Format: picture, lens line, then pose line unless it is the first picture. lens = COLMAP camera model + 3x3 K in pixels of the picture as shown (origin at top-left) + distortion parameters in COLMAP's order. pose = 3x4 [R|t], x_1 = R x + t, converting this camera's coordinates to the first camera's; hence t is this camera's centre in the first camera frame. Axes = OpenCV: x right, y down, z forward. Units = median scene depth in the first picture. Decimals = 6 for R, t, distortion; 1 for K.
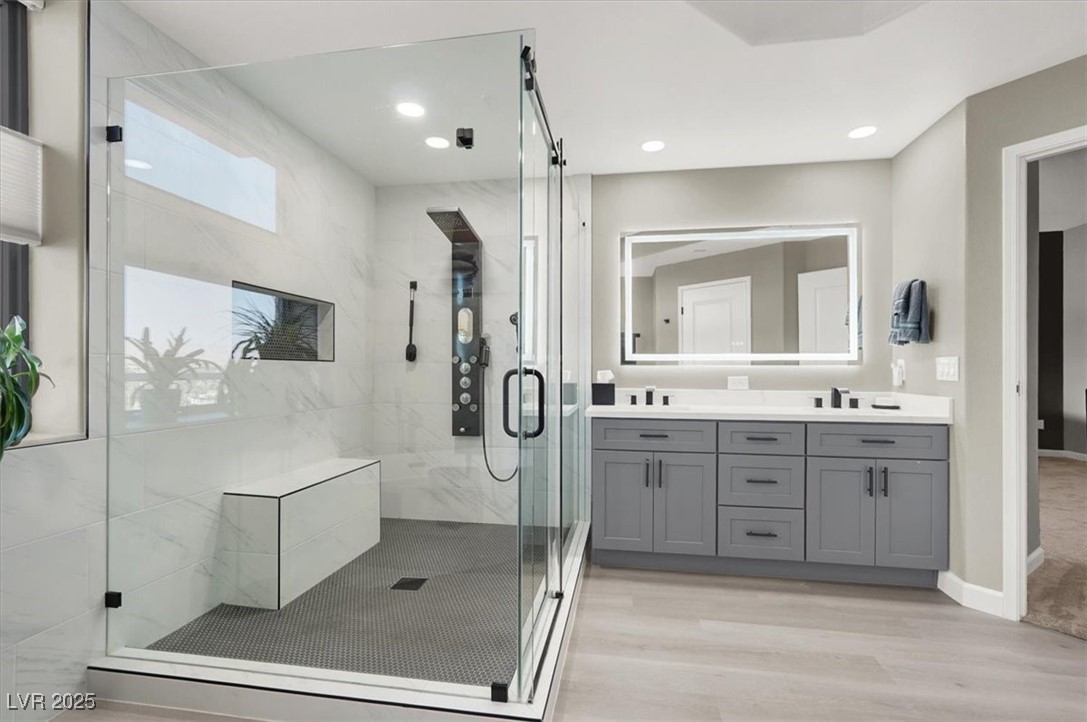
lens RADIAL K [[493.9, 0, 543.5], [0, 493.9, 361.0], [0, 0, 1]] dist [-0.004339, 0.000455]
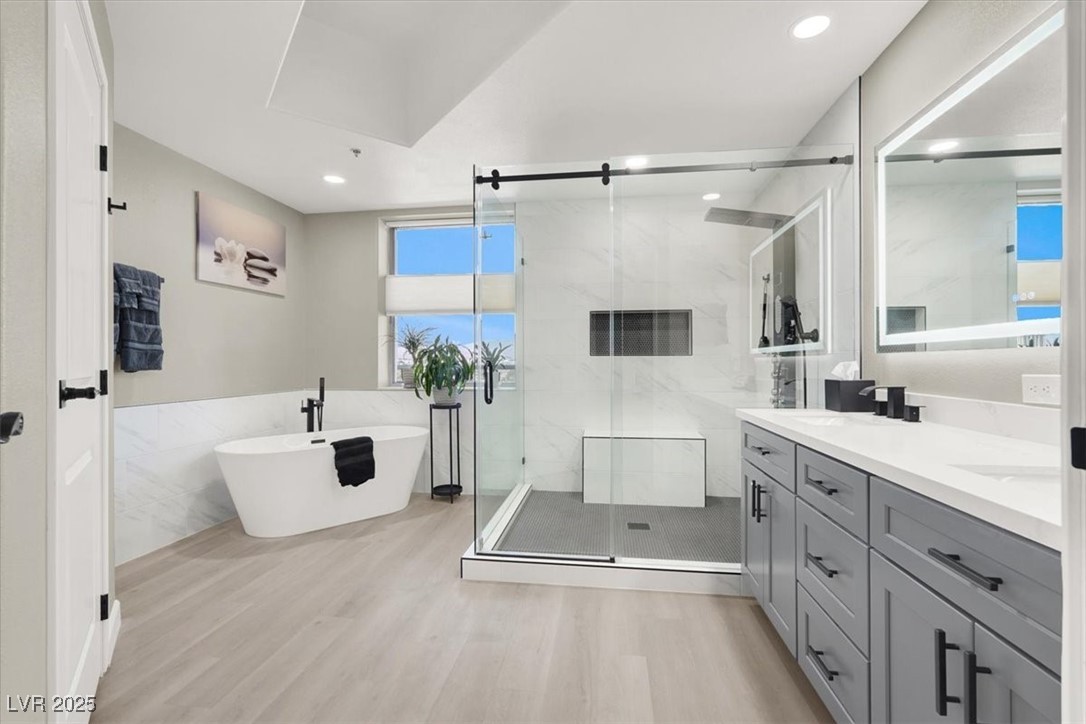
lens RADIAL K [[493.4, 0, 543.0], [0, 493.4, 362.0], [0, 0, 1]] dist [-0.004339, 0.000455]
pose [[0.035308, -0.002638, -0.999373, 0.831921], [0.016687, 0.999859, -0.002050, 0.014409], [0.999237, -0.016604, 0.035347, 0.581074]]
